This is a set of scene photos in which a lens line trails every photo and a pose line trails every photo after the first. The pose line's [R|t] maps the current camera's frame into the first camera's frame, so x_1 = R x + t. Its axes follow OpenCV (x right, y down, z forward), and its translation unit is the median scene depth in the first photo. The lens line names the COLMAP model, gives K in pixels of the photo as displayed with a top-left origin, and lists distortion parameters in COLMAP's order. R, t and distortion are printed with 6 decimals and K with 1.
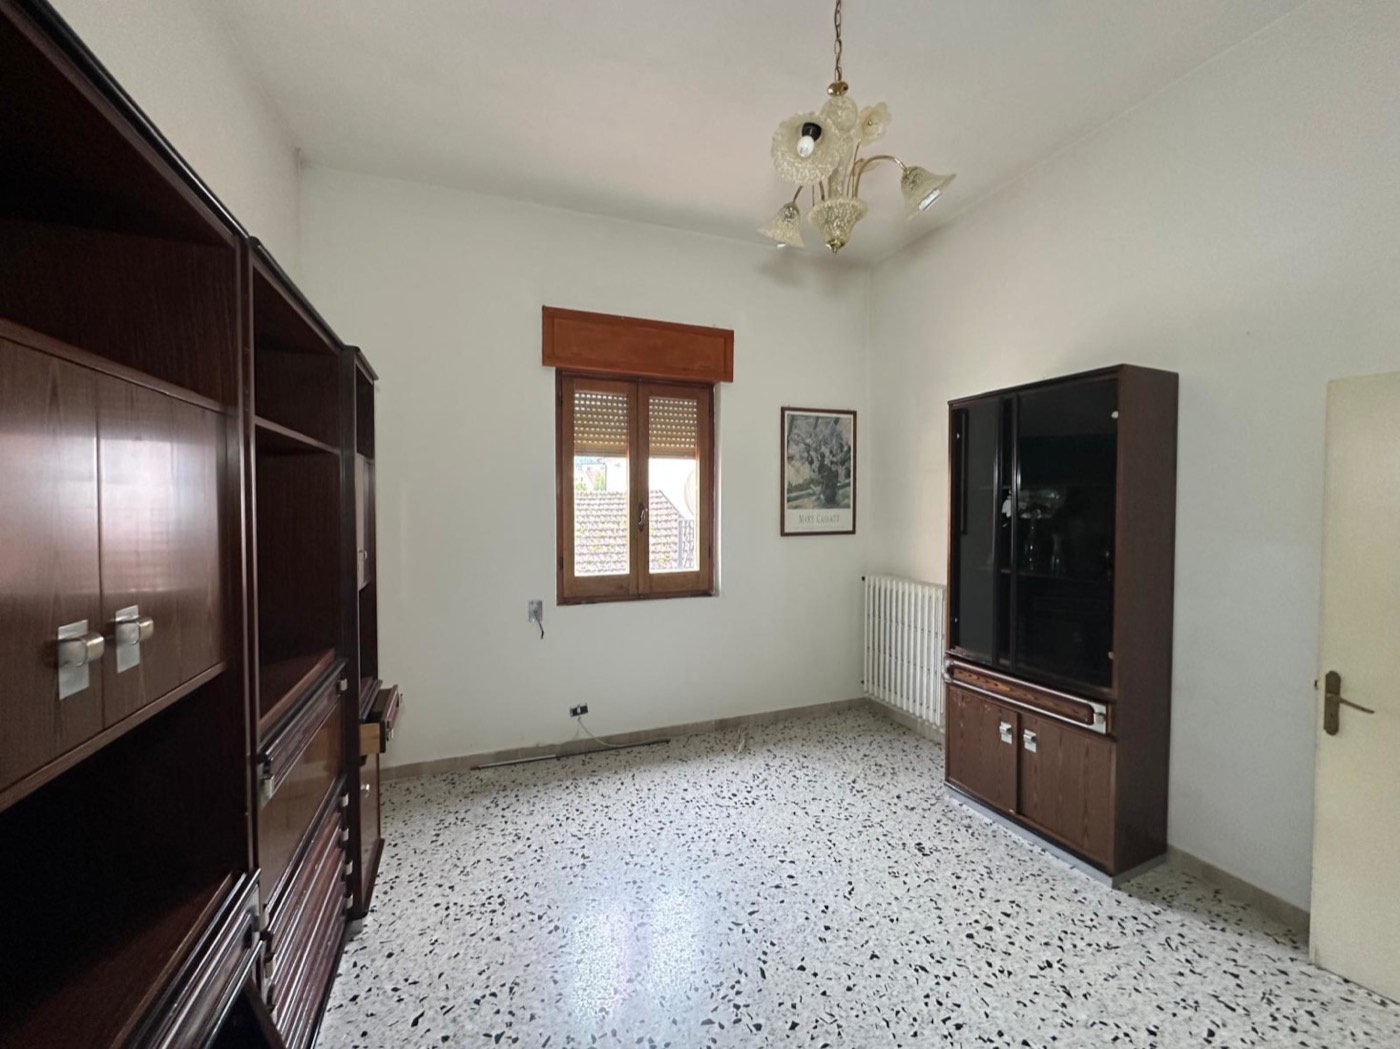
lens RADIAL K [[557.1, 0, 699.1], [0, 557.1, 524.6], [0, 0, 1]] dist [-0.003182, -0.000712]
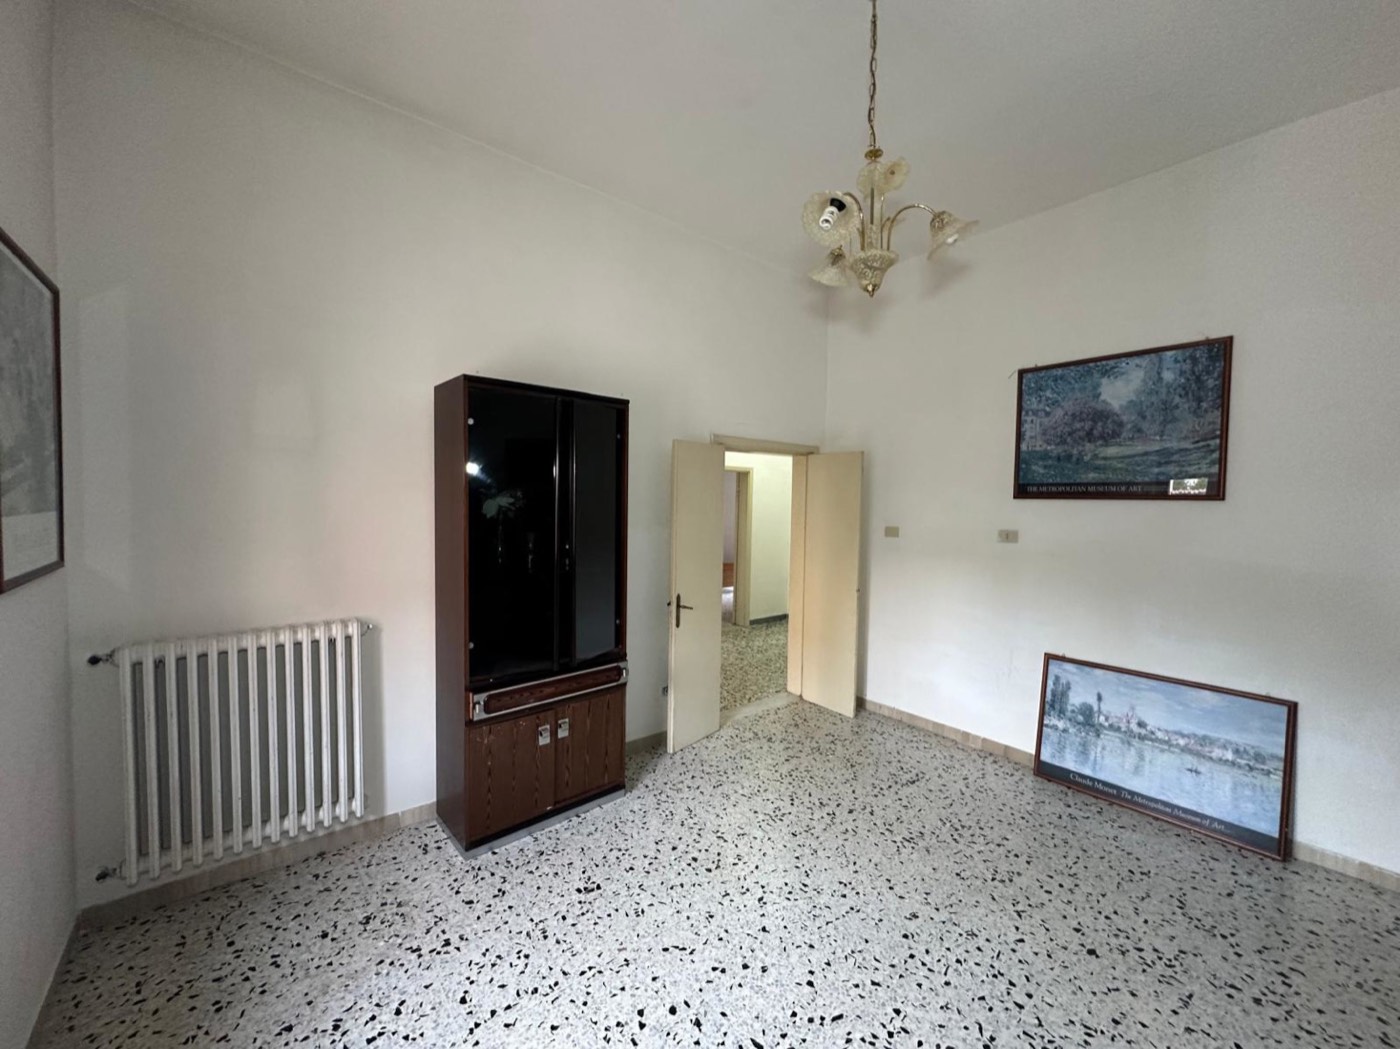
lens RADIAL K [[557.1, 0, 699.1], [0, 557.1, 524.6], [0, 0, 1]] dist [-0.003182, -0.000712]
pose [[-0.307074, -0.046309, 0.950558, -0.566189], [0.016817, 0.998395, 0.054072, -0.061826], [-0.951537, 0.032589, -0.305802, 1.267993]]
